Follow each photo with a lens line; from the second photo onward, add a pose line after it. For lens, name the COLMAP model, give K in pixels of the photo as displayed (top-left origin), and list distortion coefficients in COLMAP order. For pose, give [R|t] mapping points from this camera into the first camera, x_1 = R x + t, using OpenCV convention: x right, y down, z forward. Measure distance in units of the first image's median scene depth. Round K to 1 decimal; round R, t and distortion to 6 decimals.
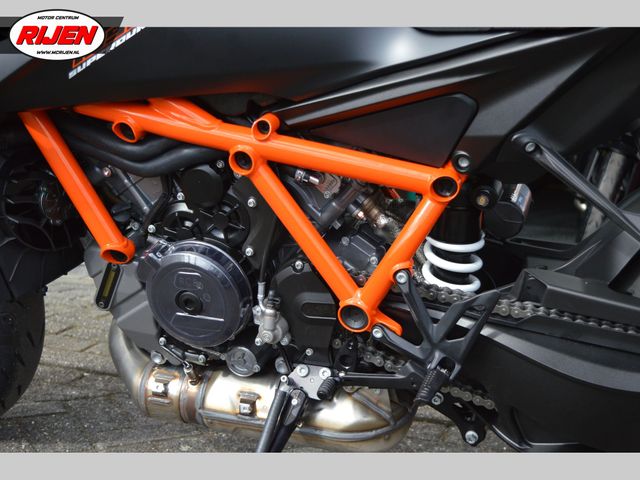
lens RADIAL K [[1038.1, 0, 319.5], [0, 1038.1, 240.9], [0, 0, 1]] dist [0.008742, 0.000000]
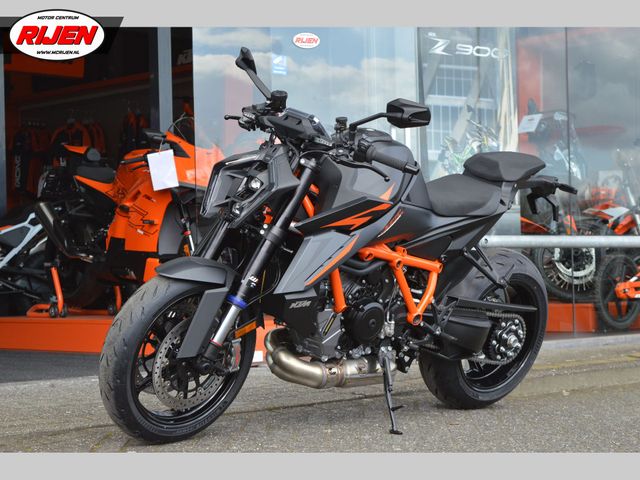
lens RADIAL K [[1529.9, 0, 321.0], [0, 1529.9, 240.8], [0, 0, 1]] dist [0.093539, 0.000000]
pose [[0.461073, -0.052884, 0.885785, -3.608405], [0.145298, 0.989249, -0.016570, -0.099256], [-0.875386, 0.136343, 0.463800, -0.656015]]
